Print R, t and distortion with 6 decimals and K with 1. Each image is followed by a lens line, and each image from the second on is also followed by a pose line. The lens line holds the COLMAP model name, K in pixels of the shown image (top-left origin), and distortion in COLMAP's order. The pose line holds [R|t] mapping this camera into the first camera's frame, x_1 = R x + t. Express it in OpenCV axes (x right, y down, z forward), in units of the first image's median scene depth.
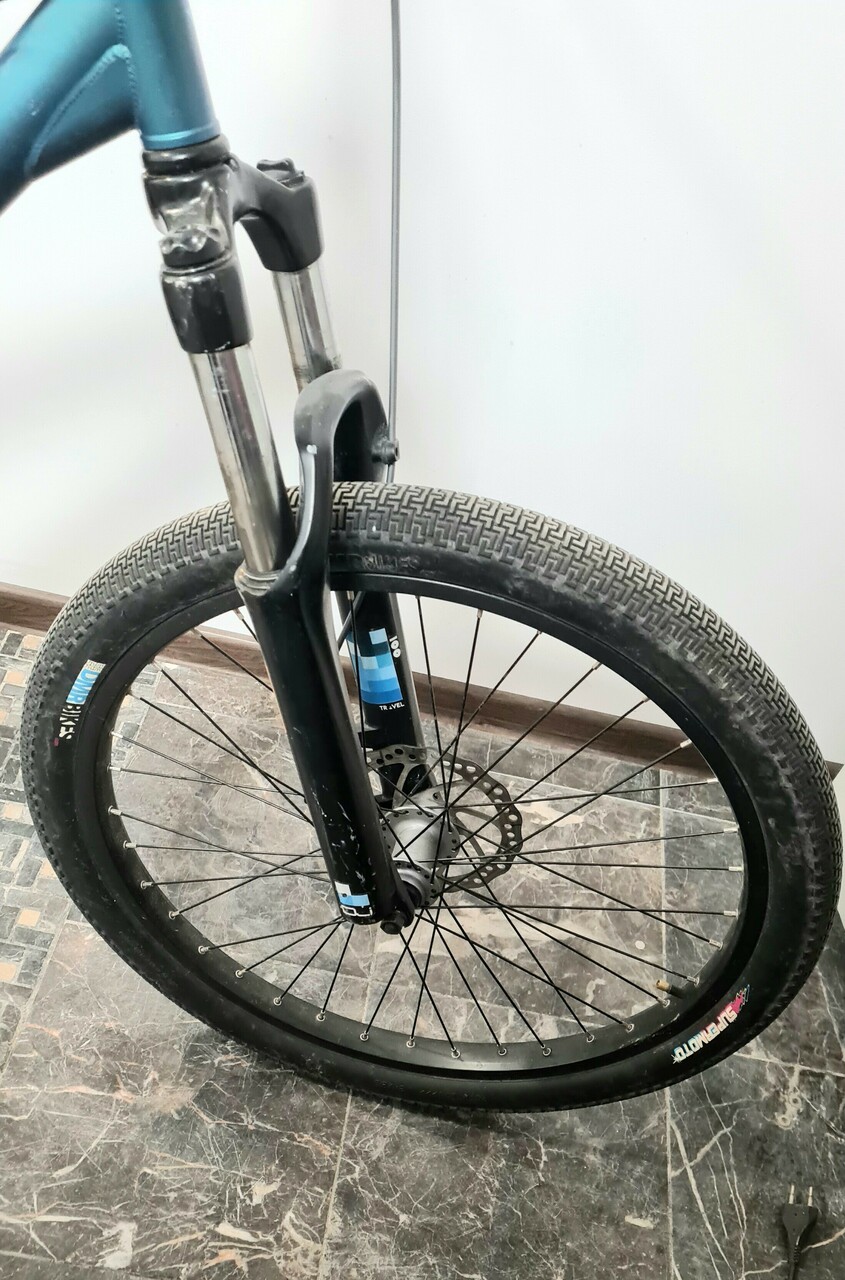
lens RADIAL K [[1092.1, 0, 428.4], [0, 1092.1, 723.9], [0, 0, 1]] dist [0.062794, 0.000011]
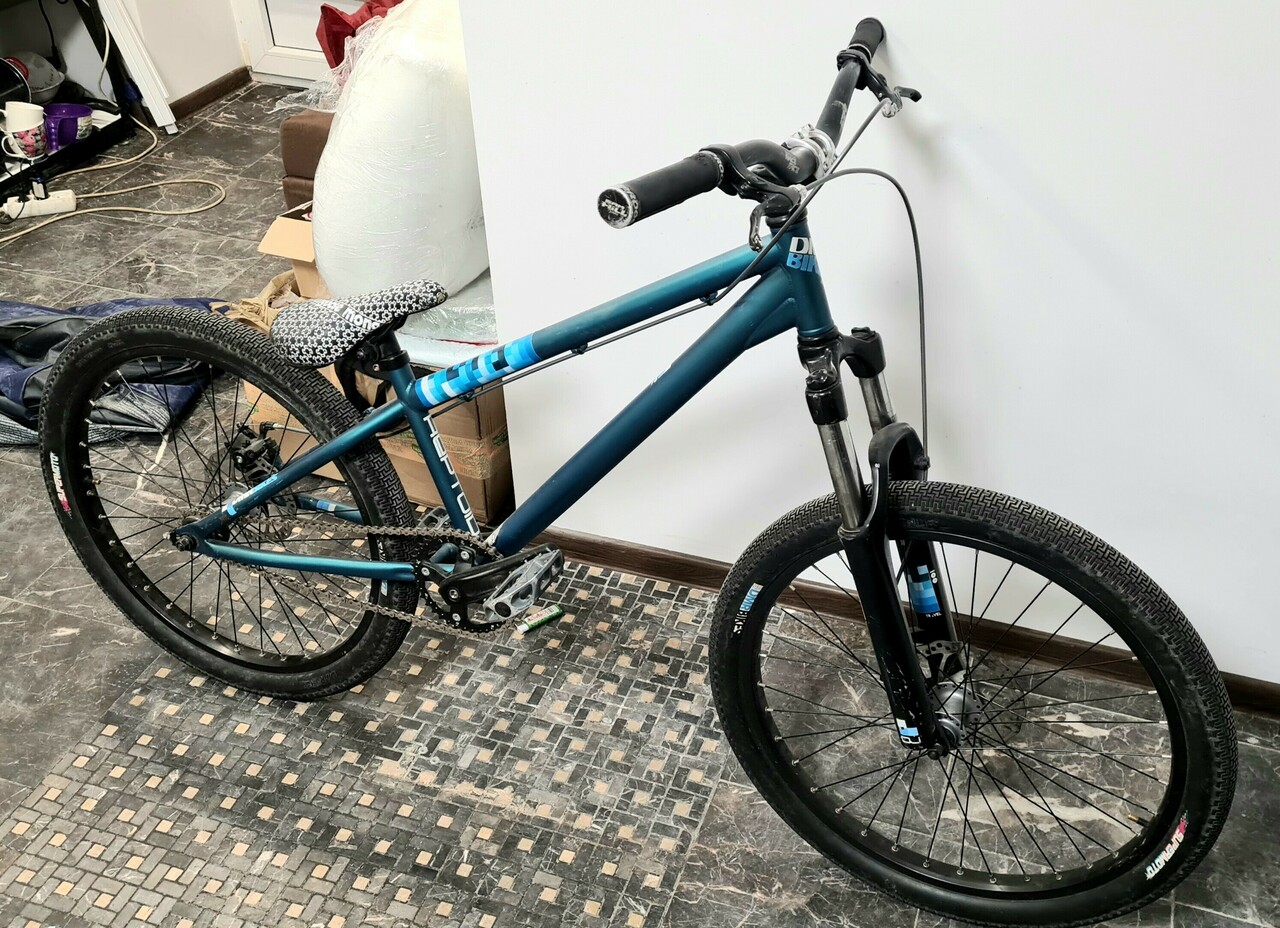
lens RADIAL K [[1274.2, 0, 640.0], [0, 1274.2, 464.0], [0, 0, 1]] dist [0.003276, 0.016584]
pose [[0.947941, -0.029312, -0.317093, 0.158314], [-0.042332, 0.975318, -0.216710, 0.192011], [0.315619, 0.218852, 0.923303, -0.917849]]
